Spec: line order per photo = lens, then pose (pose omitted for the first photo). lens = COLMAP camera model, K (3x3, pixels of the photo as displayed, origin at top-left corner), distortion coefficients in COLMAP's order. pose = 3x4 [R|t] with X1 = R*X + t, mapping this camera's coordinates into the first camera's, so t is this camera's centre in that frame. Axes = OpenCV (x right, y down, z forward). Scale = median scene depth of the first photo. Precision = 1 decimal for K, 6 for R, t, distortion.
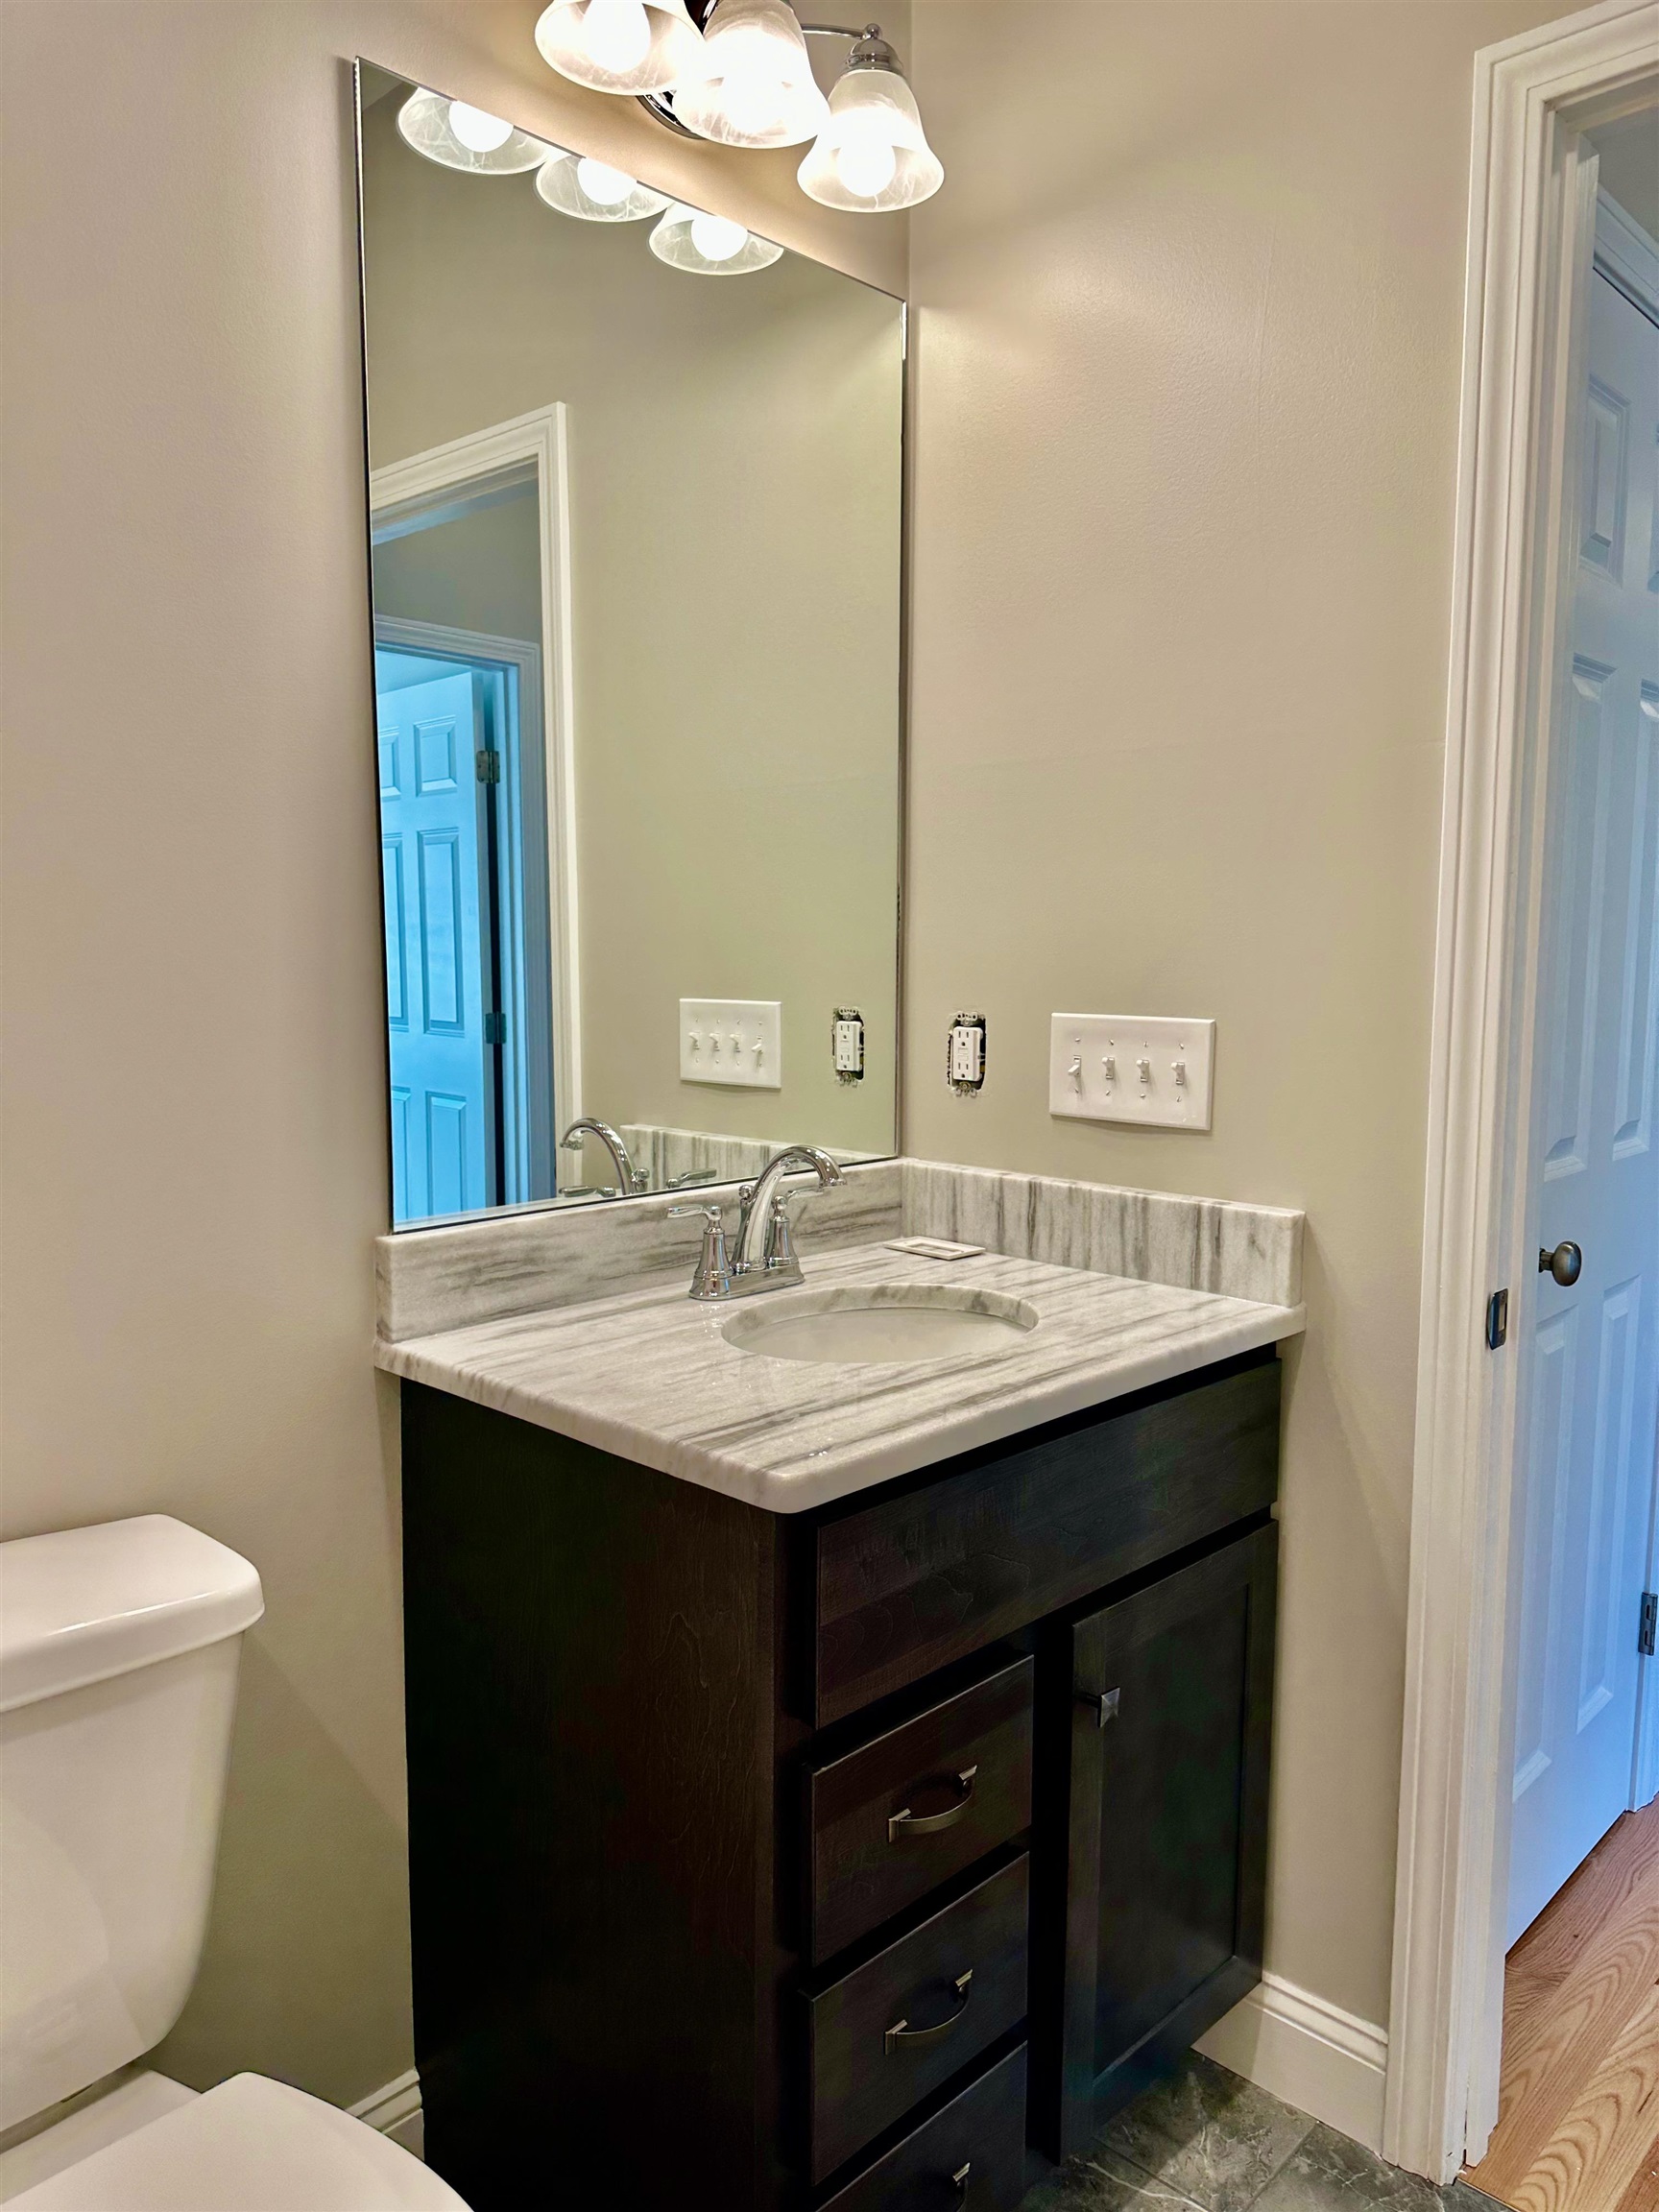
lens RADIAL K [[1562.6, 0, 716.9], [0, 1562.6, 1117.3], [0, 0, 1]] dist [-0.011091, -0.017801]
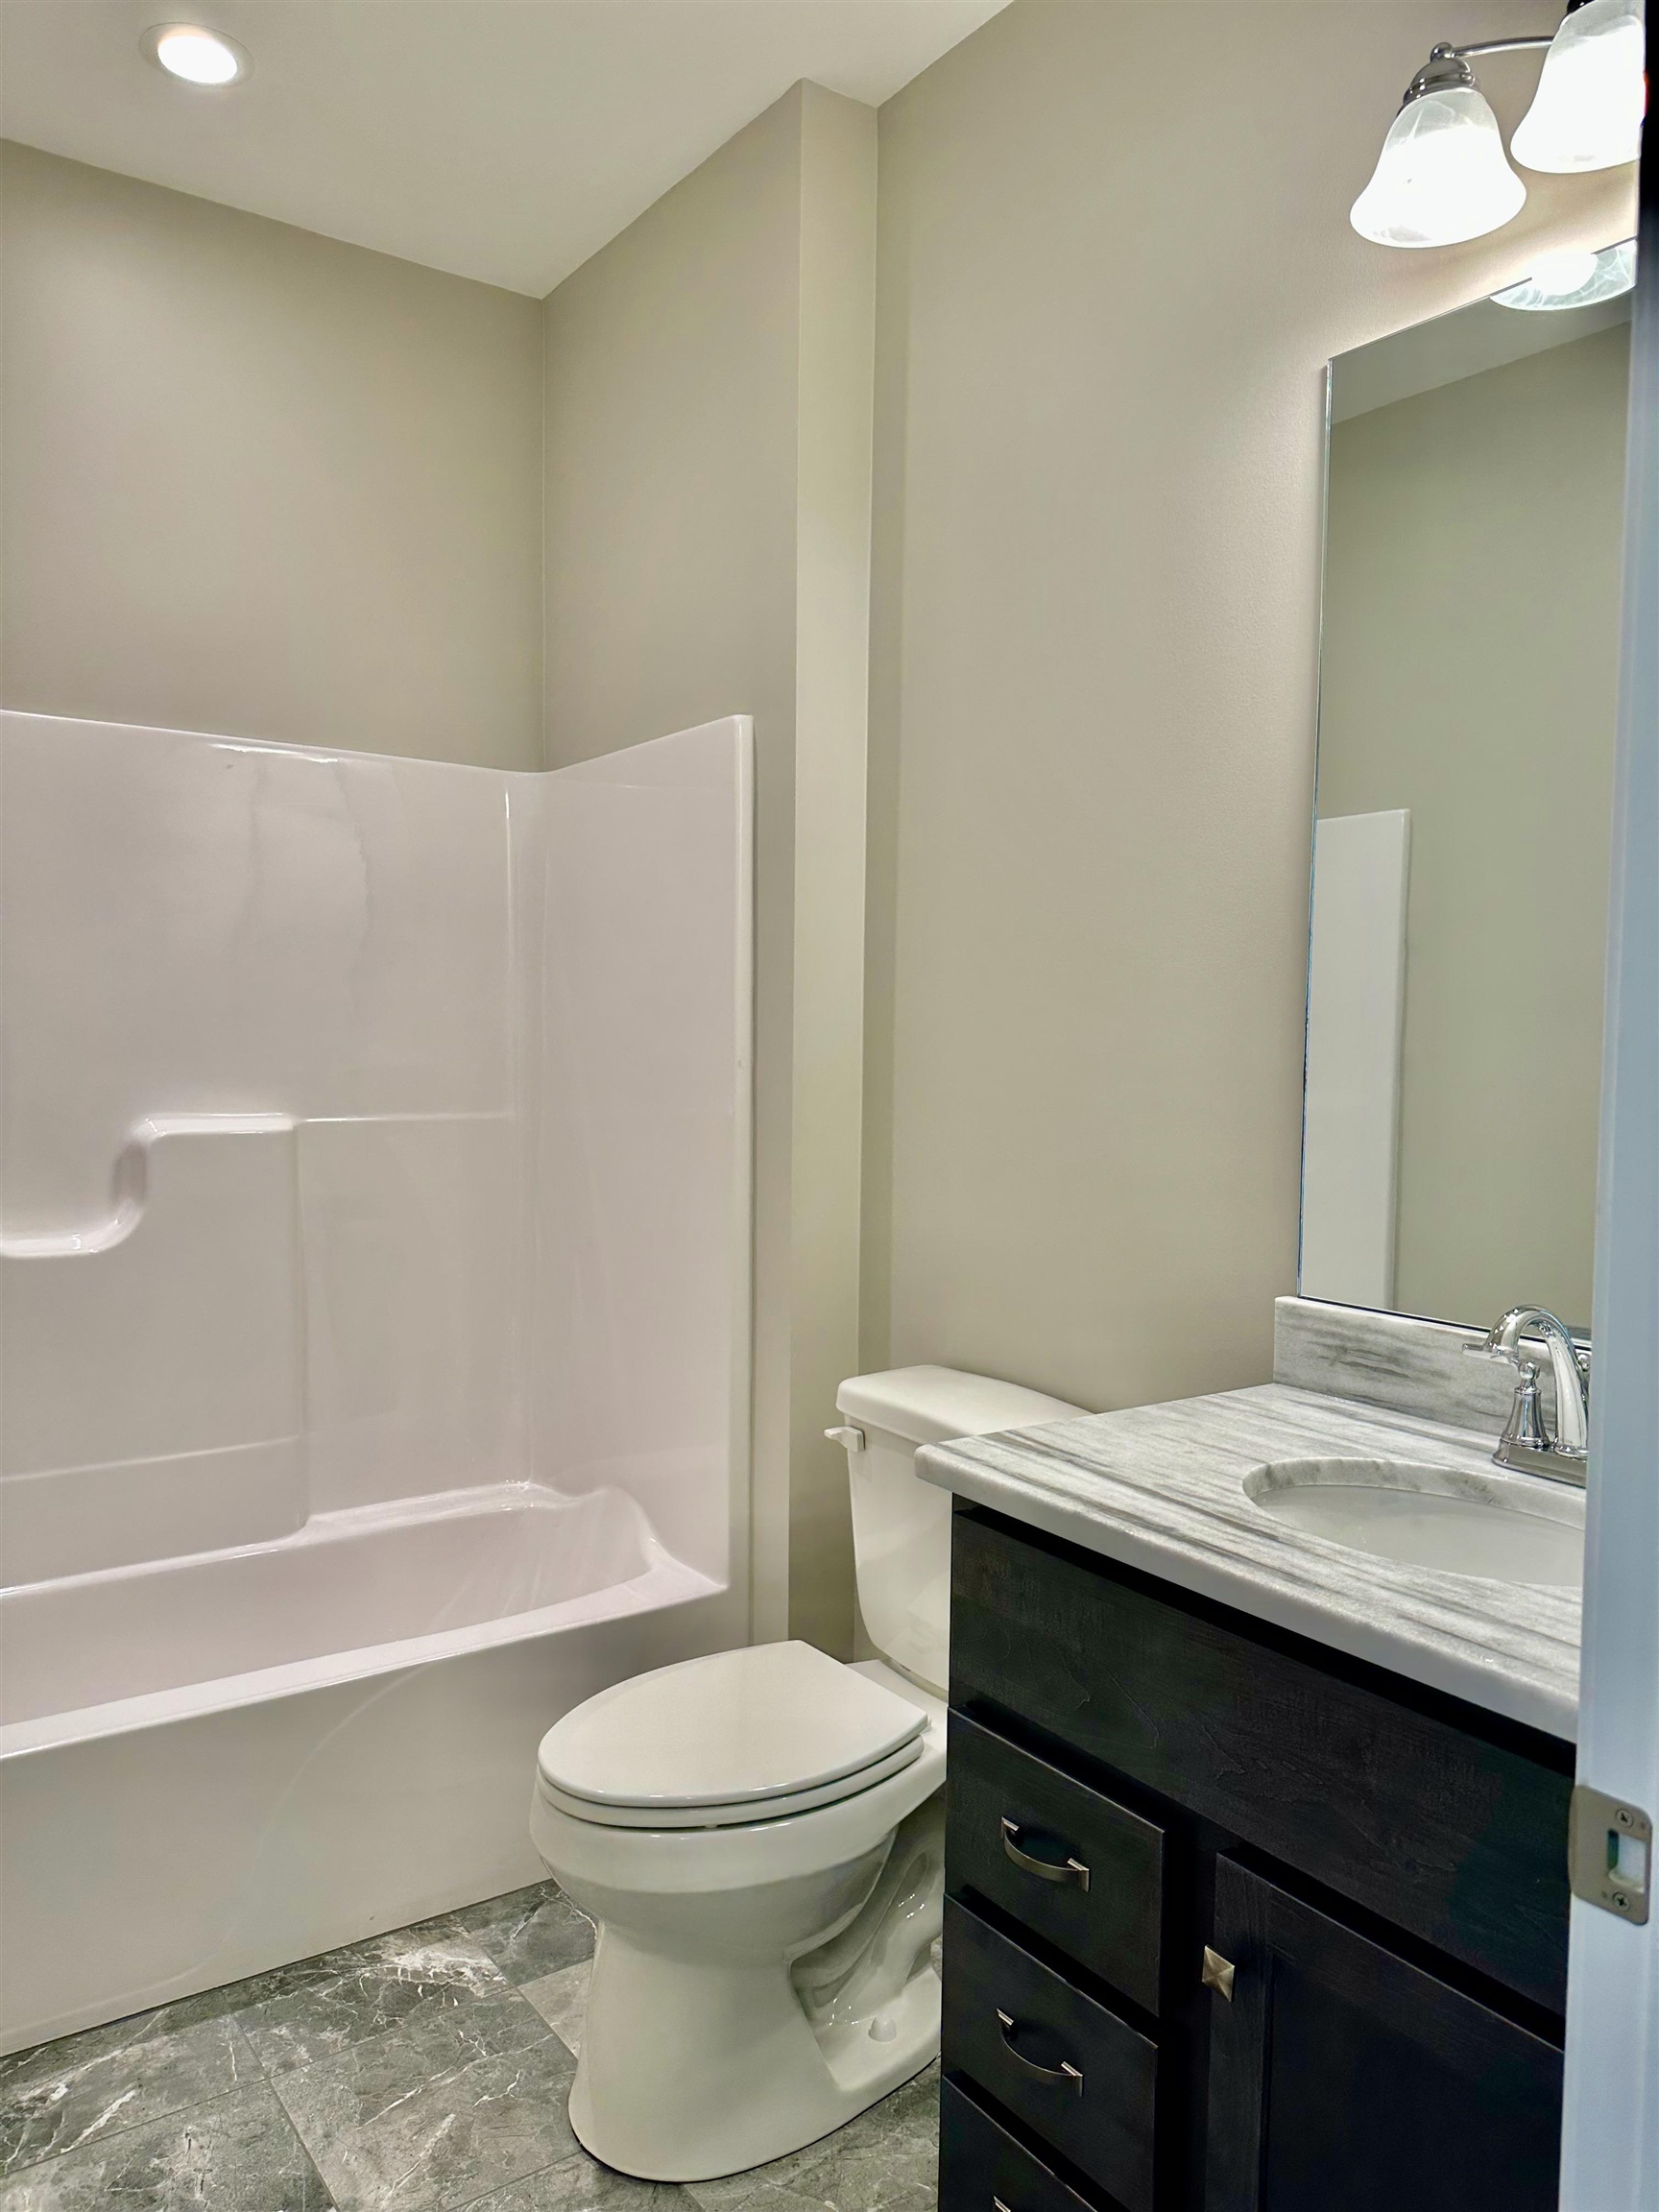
lens RADIAL K [[1562.6, 0, 824.9], [0, 1562.6, 1105.6], [0, 0, 1]] dist [-0.011091, -0.017801]
pose [[-0.153683, 0.058495, -0.986387, 1.051670], [-0.123680, 0.989257, 0.077935, -0.122173], [0.980349, 0.133974, -0.144798, 0.822285]]
